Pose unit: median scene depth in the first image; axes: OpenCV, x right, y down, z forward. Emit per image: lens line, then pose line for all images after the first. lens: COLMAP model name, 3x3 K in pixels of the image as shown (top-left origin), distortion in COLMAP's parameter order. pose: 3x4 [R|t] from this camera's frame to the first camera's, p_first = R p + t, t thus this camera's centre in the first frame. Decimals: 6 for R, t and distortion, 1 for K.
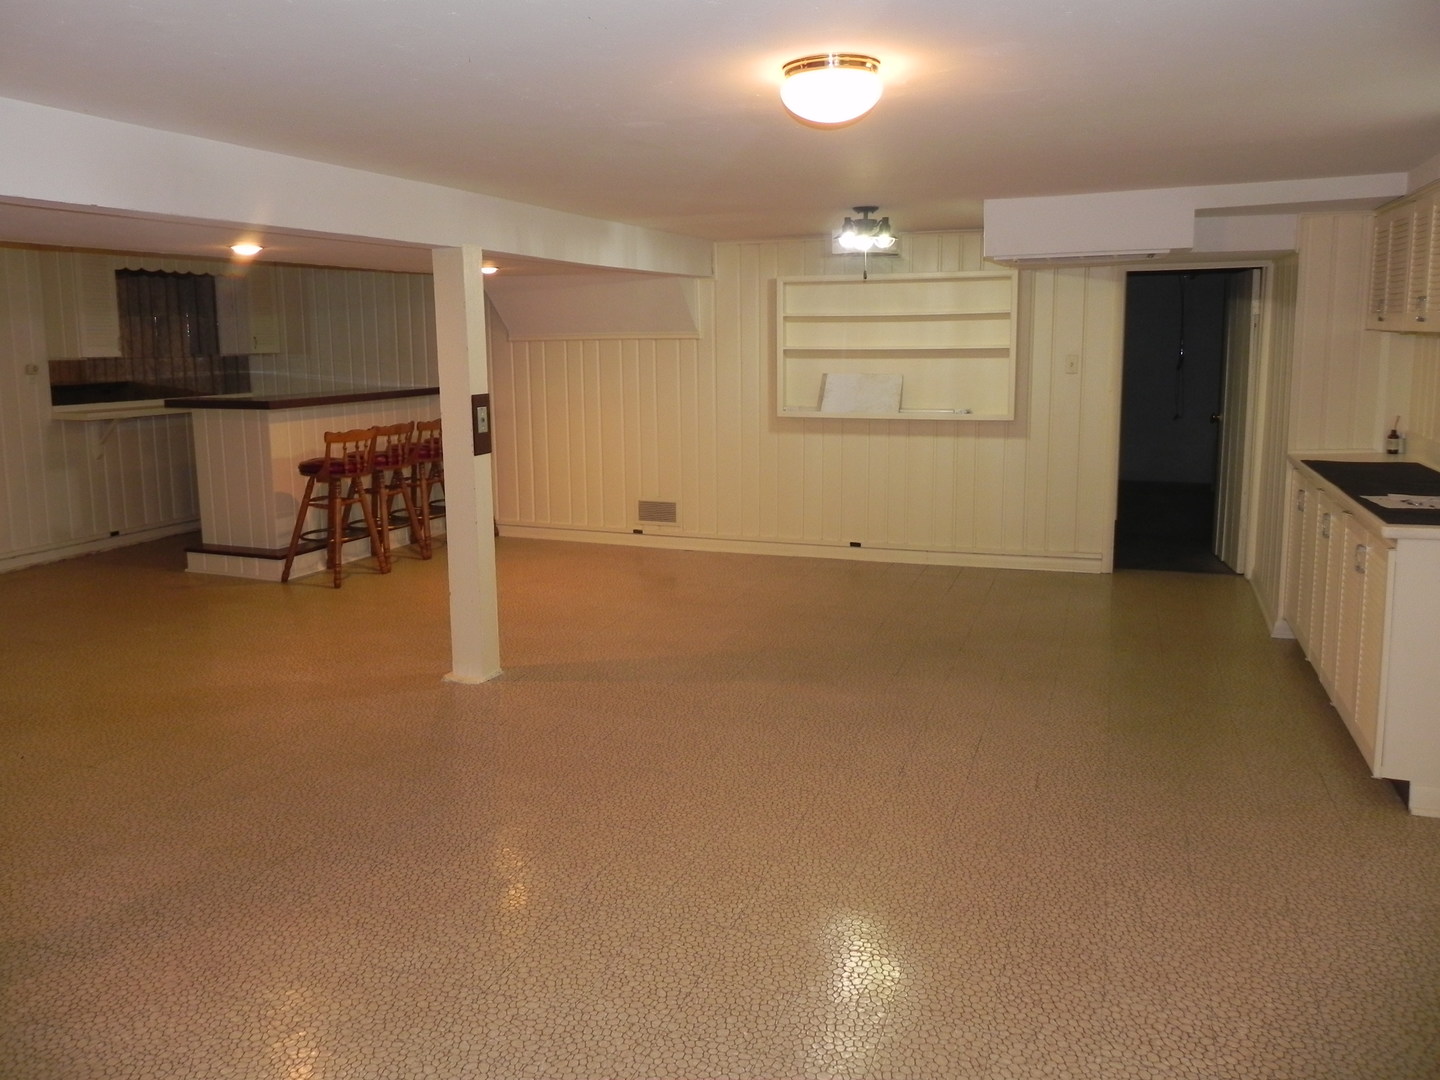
lens RADIAL K [[1139.7, 0, 718.2], [0, 1139.7, 509.2], [0, 0, 1]] dist [-0.008024, -0.002631]
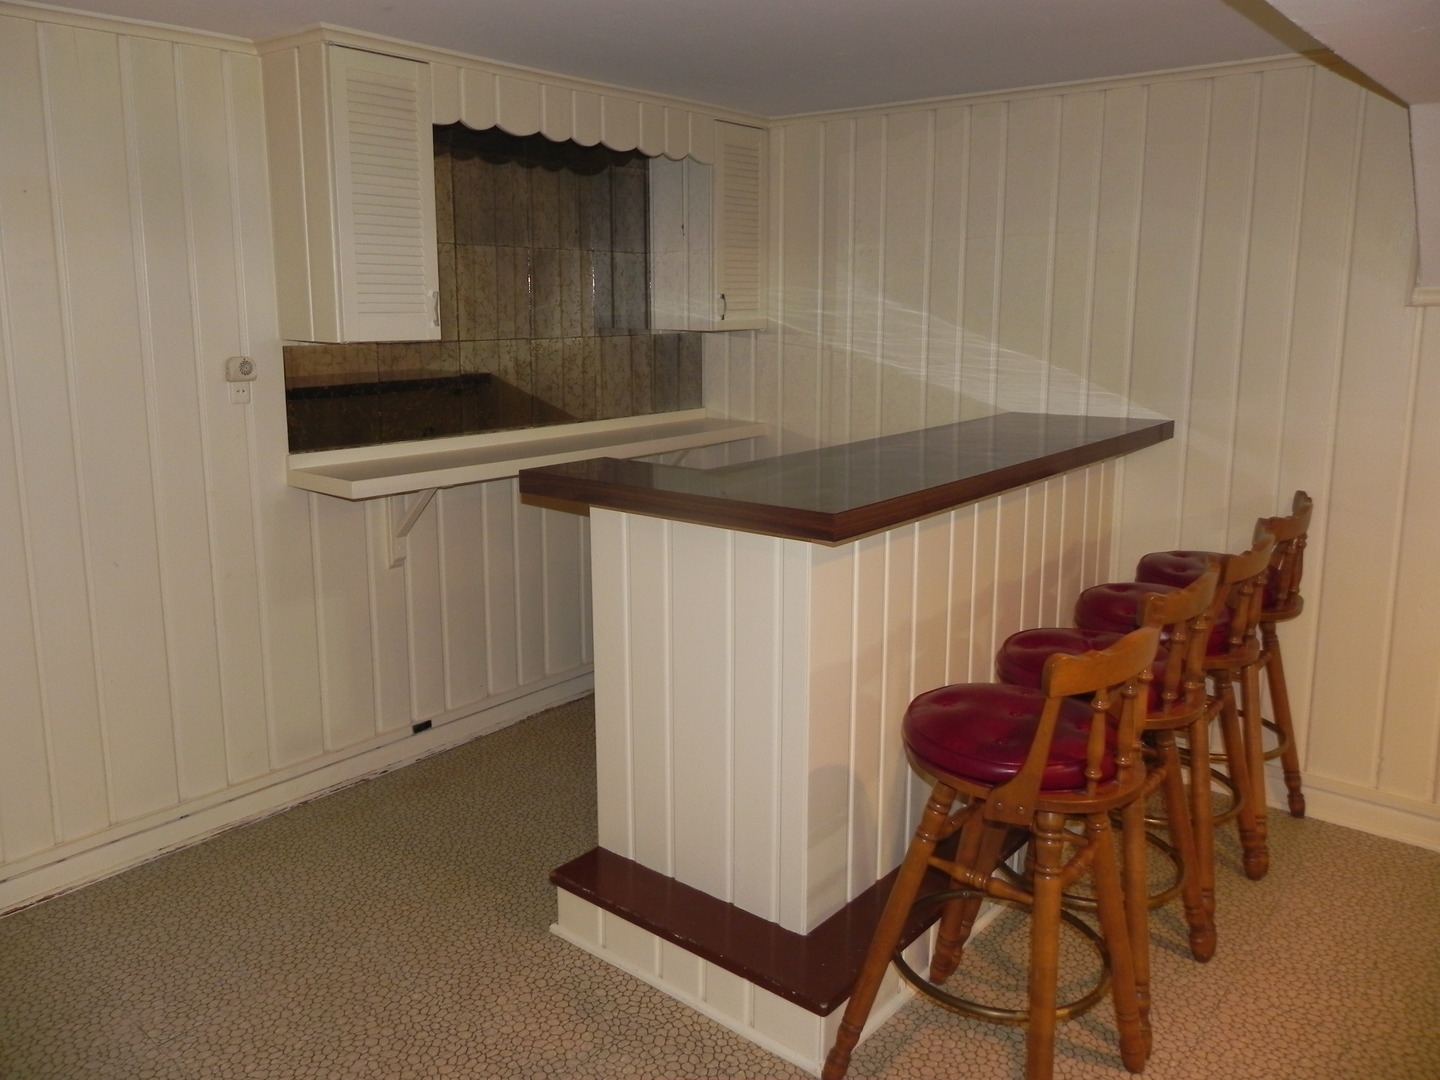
lens RADIAL K [[1139.7, 0, 718.2], [0, 1139.7, 509.2], [0, 0, 1]] dist [-0.008024, -0.002631]
pose [[0.946078, 0.061941, -0.317963, -0.285260], [-0.052176, 0.997870, 0.039145, -0.091164], [0.319710, -0.020445, 0.947295, 0.620205]]
